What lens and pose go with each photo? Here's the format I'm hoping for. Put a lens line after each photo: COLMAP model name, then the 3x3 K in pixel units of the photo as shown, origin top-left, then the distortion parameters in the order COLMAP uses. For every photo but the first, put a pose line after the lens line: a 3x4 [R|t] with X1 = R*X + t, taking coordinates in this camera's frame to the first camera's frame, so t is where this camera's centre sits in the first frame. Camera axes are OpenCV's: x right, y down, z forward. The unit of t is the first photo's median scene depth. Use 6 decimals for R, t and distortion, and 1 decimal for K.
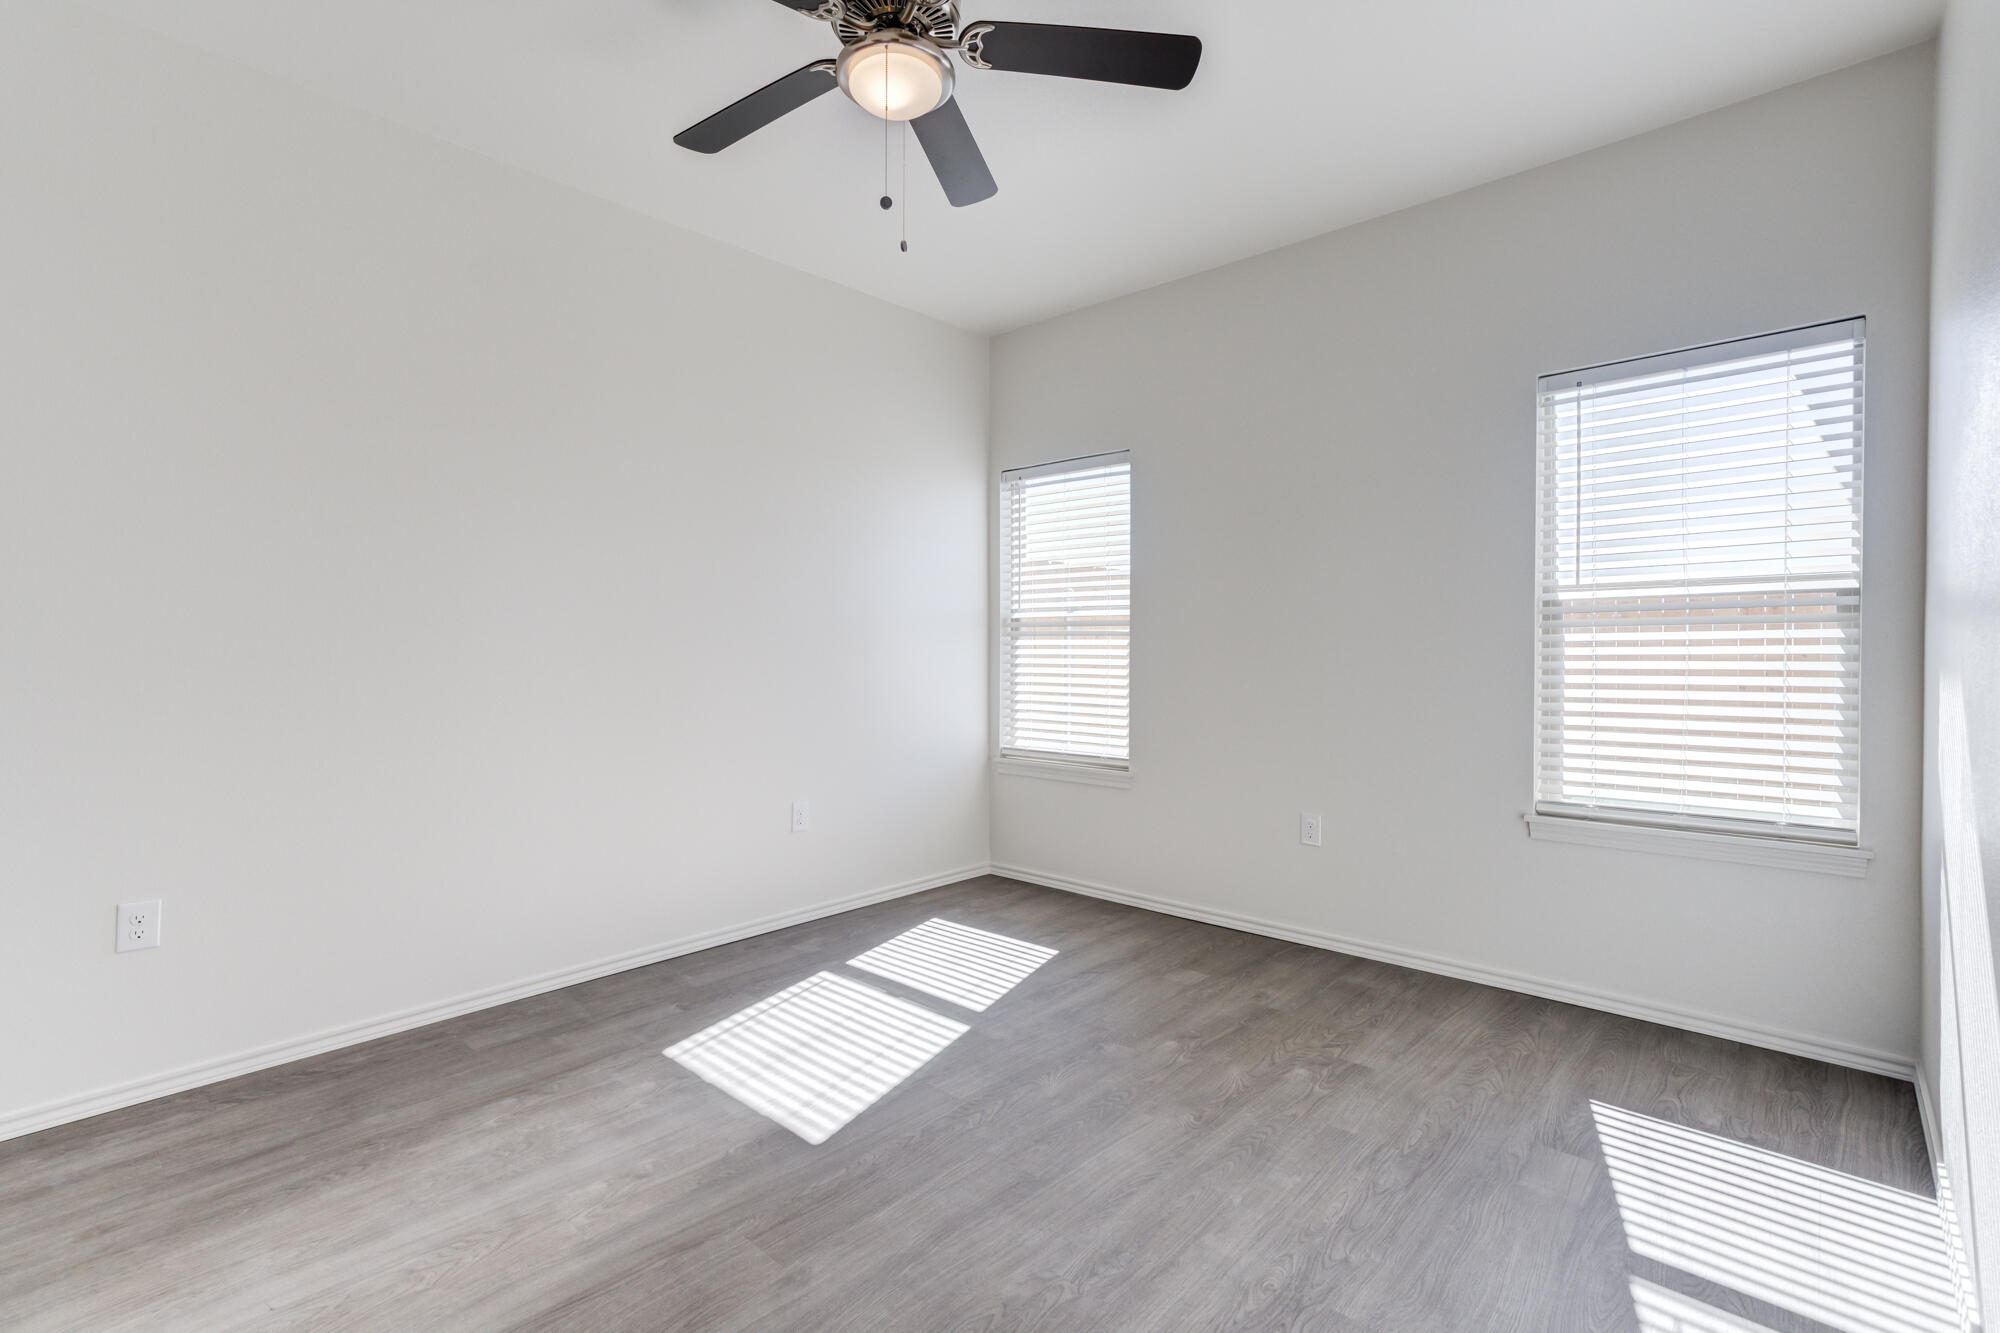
lens RADIAL K [[910.0, 0, 1001.9], [0, 910.0, 655.0], [0, 0, 1]] dist [-0.016893, 0.012722]
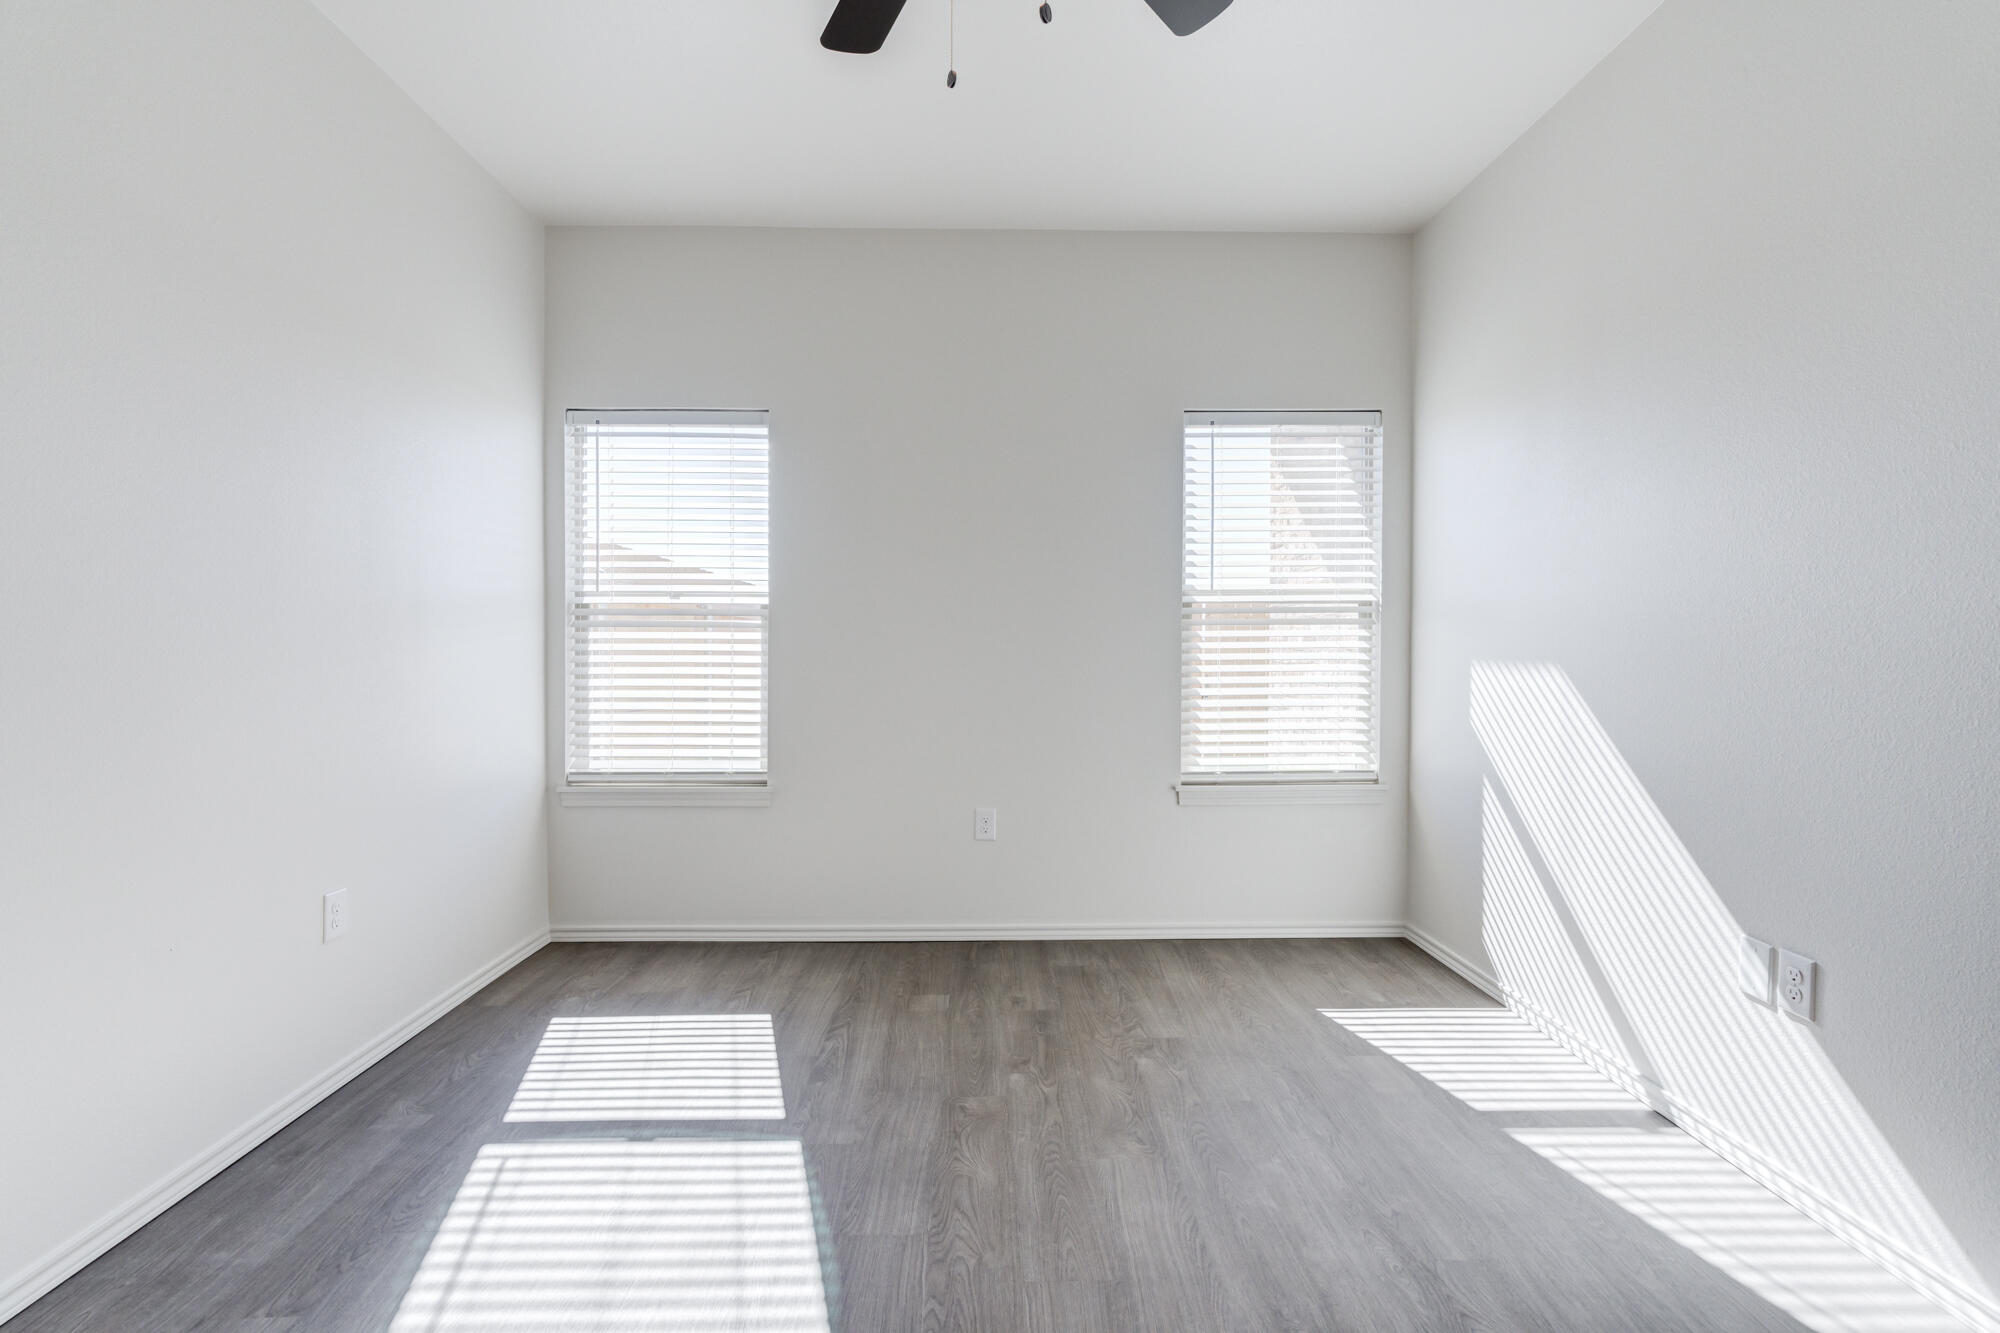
lens RADIAL K [[910.0, 0, 1007.4], [0, 910.0, 658.0], [0, 0, 1]] dist [-0.016893, 0.012722]
pose [[0.729992, -0.010836, 0.683370, -0.389259], [0.004716, 0.999930, 0.010817, -0.001581], [-0.683439, -0.004674, 0.729992, 0.305467]]
